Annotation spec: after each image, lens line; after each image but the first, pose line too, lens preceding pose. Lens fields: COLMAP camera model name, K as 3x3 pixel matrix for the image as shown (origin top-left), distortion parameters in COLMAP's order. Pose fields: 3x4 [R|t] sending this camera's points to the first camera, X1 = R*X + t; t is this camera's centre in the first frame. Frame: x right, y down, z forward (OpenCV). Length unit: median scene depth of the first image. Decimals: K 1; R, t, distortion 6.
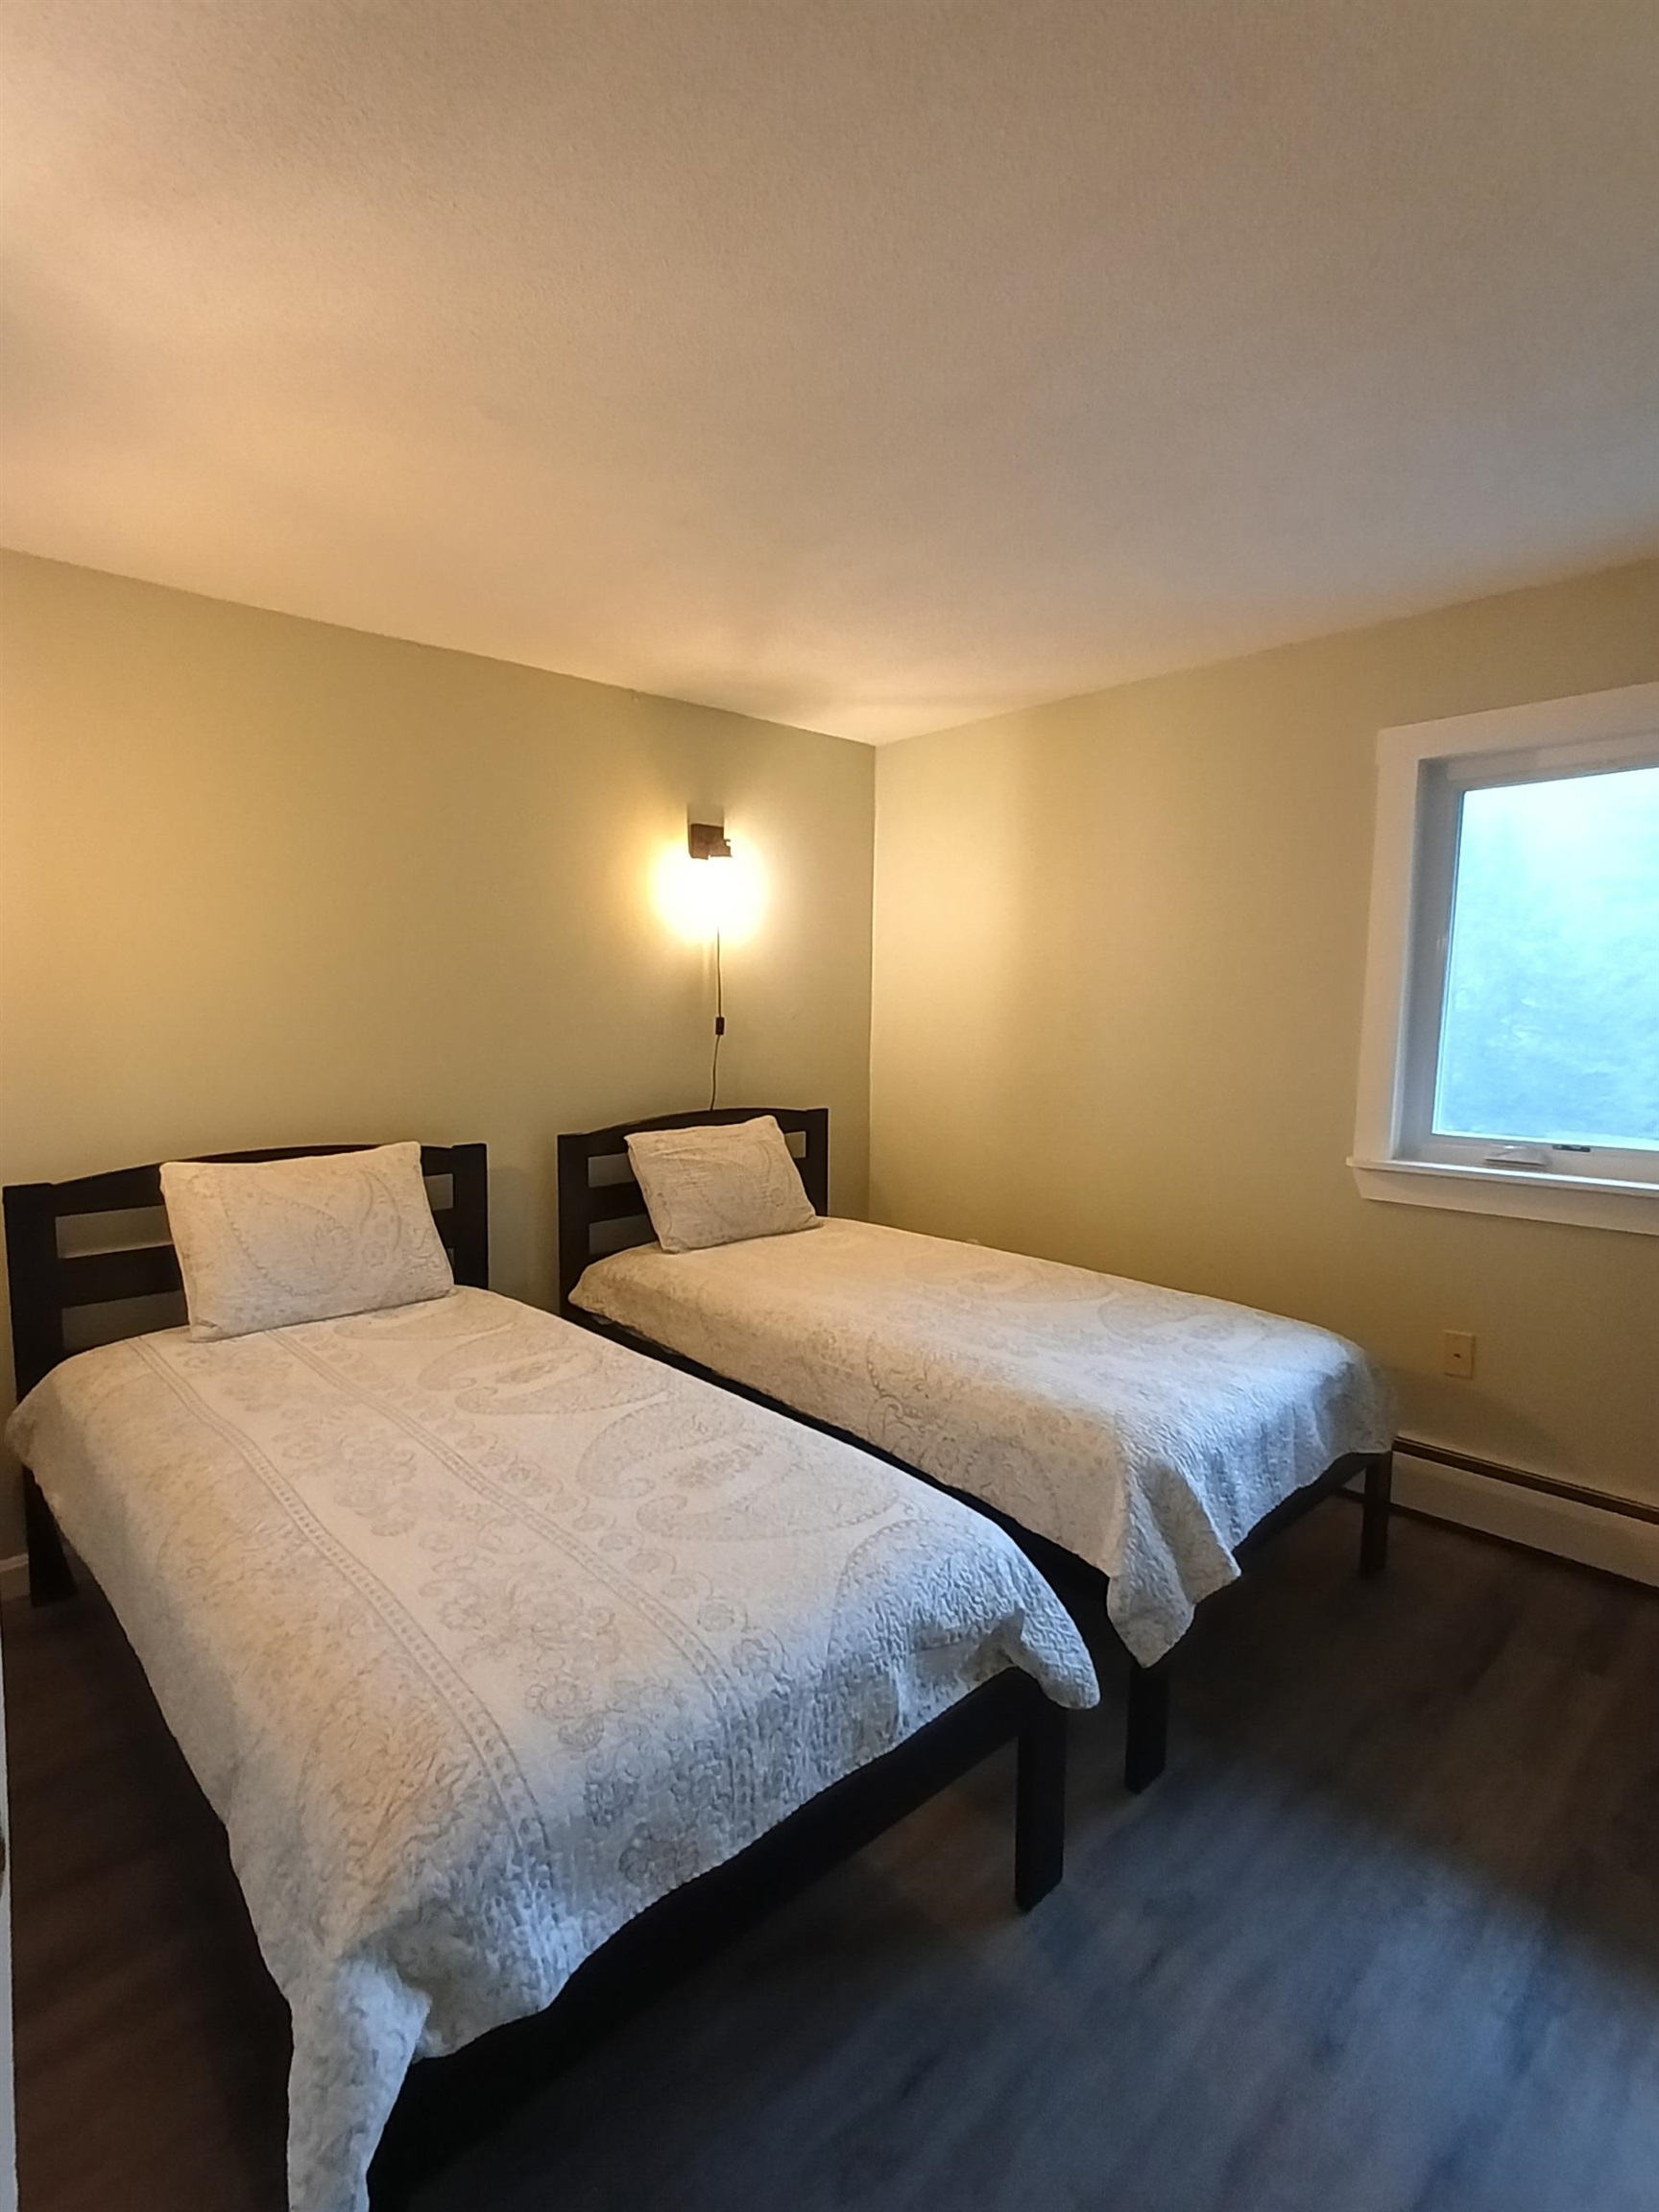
lens RADIAL K [[1029.3, 0, 826.8], [0, 1029.3, 1107.3], [0, 0, 1]] dist [-0.005845, -0.001038]
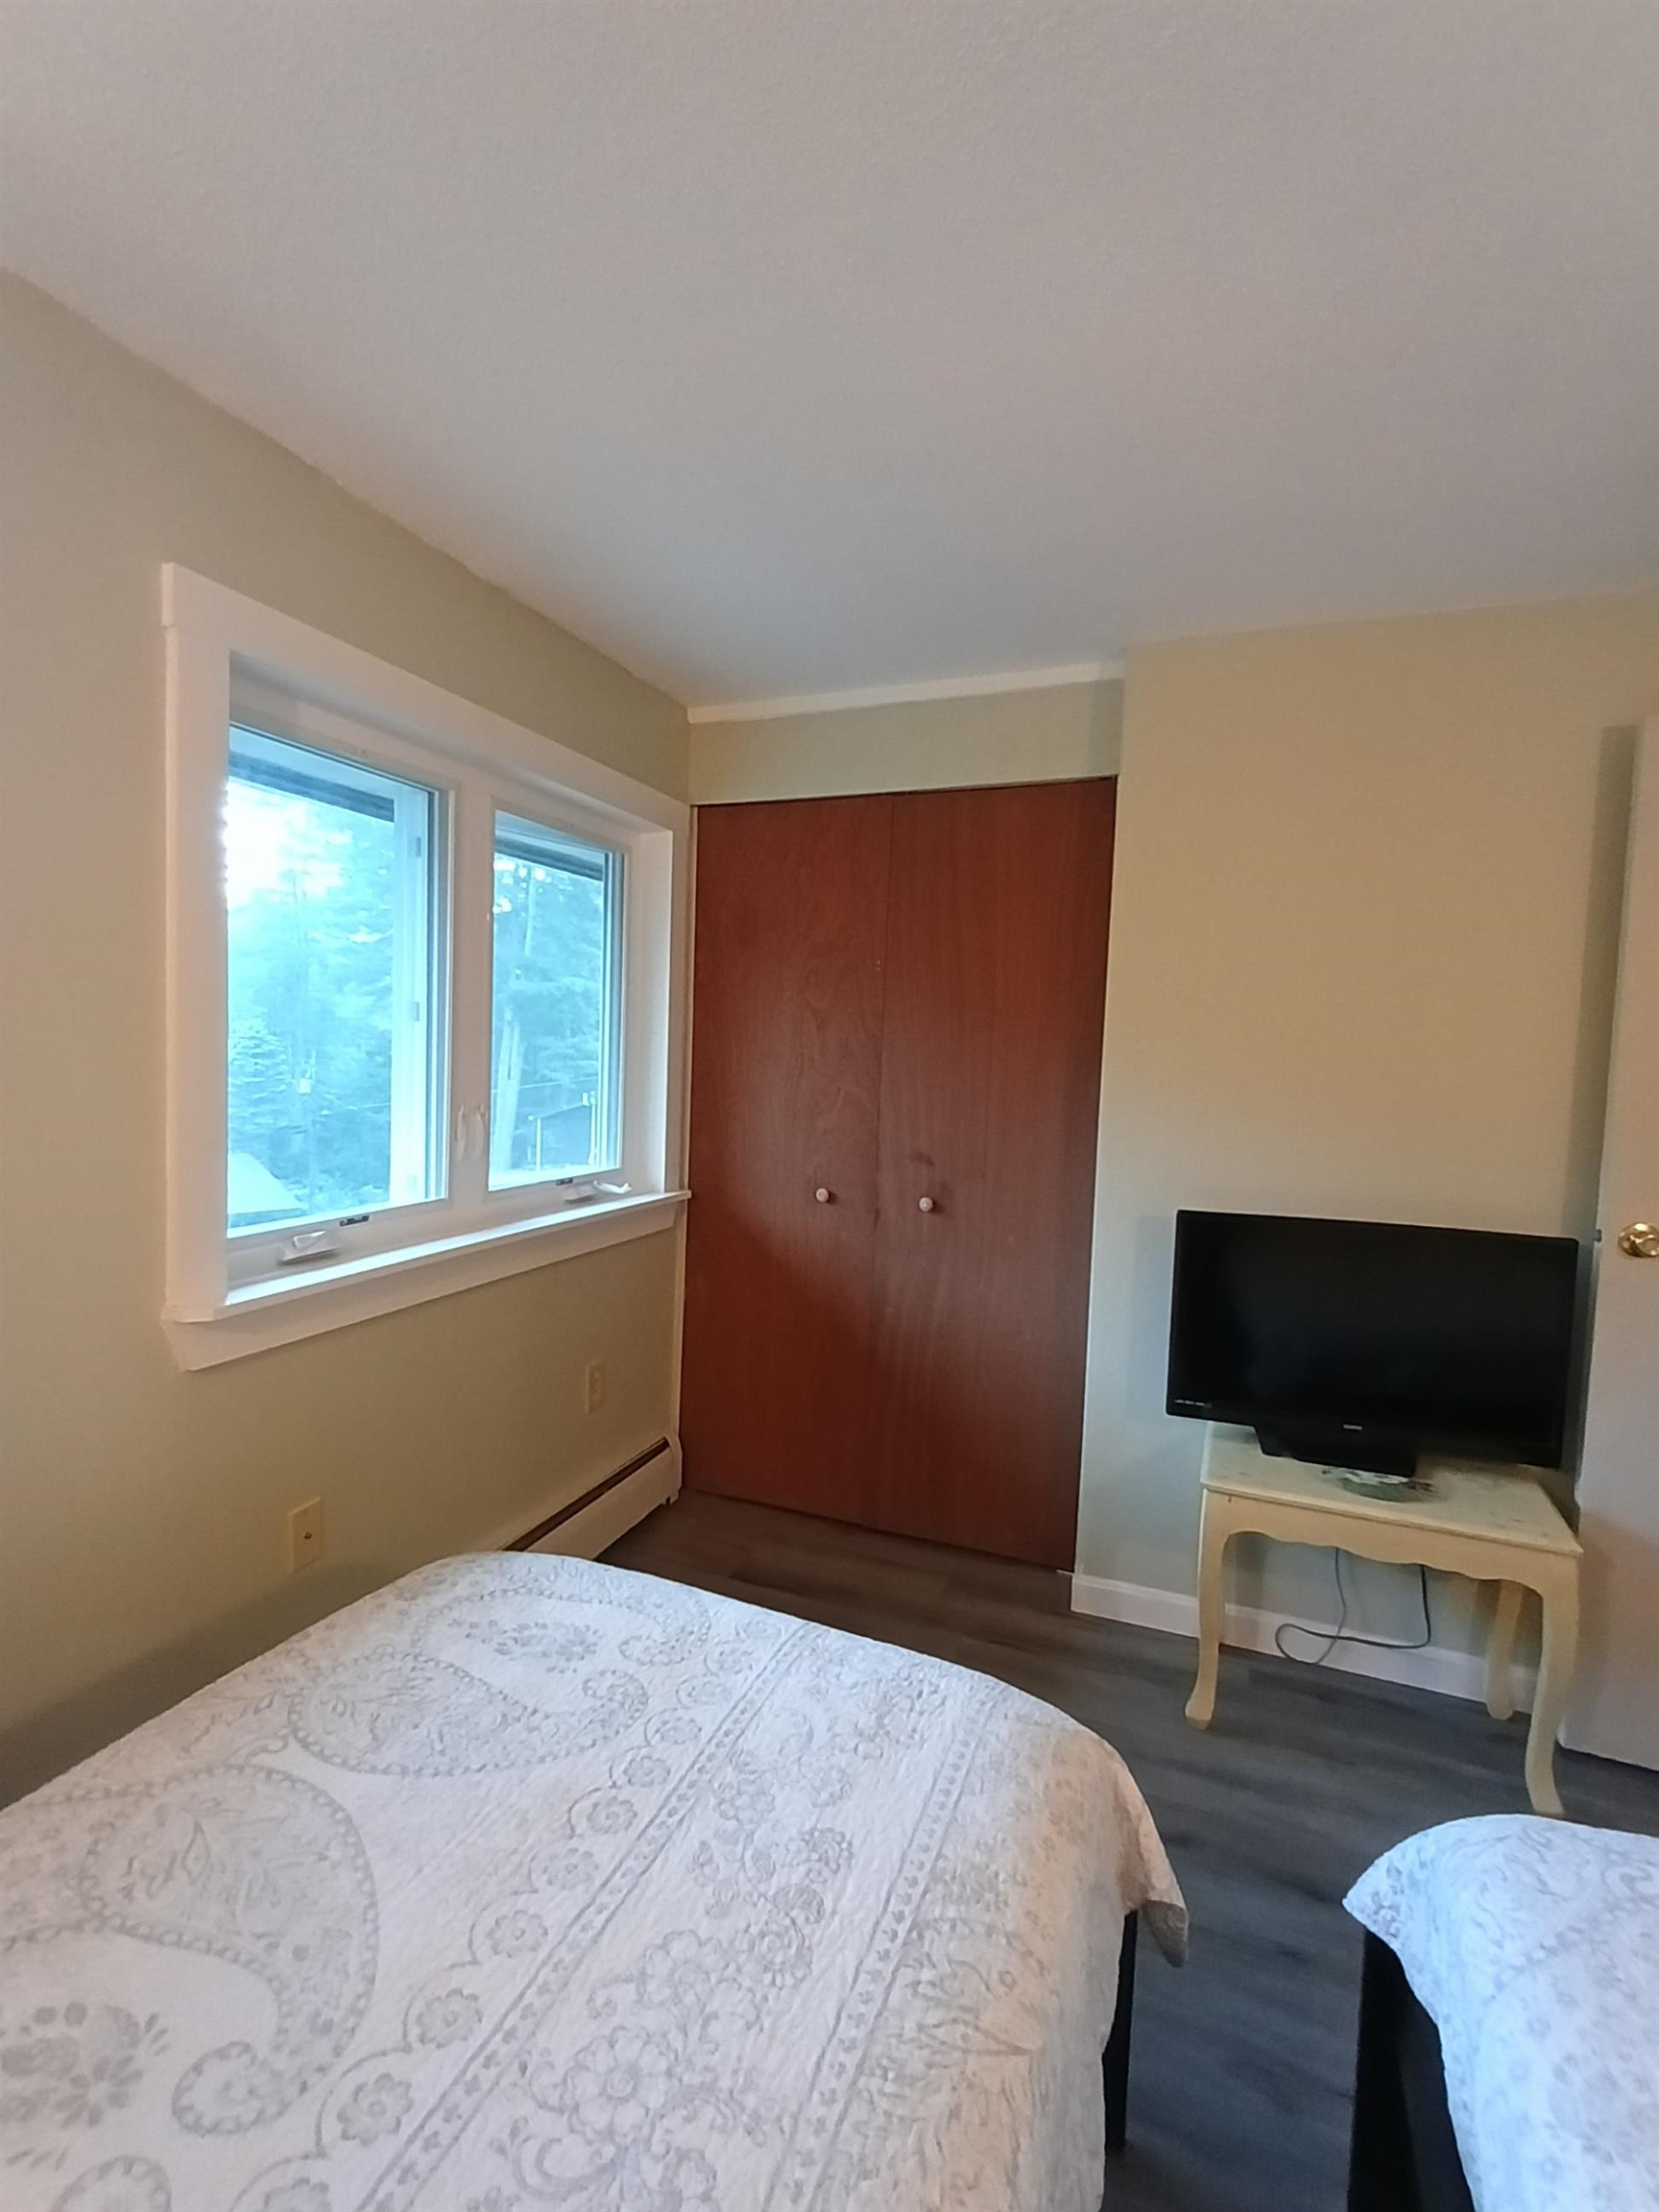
lens RADIAL K [[1029.3, 0, 823.3], [0, 1029.3, 1111.3], [0, 0, 1]] dist [-0.005845, -0.001038]
pose [[-0.402675, -0.064476, 0.913069, -0.180666], [0.054318, 0.994075, 0.094151, -0.113429], [-0.913730, 0.087509, -0.396787, 1.081371]]
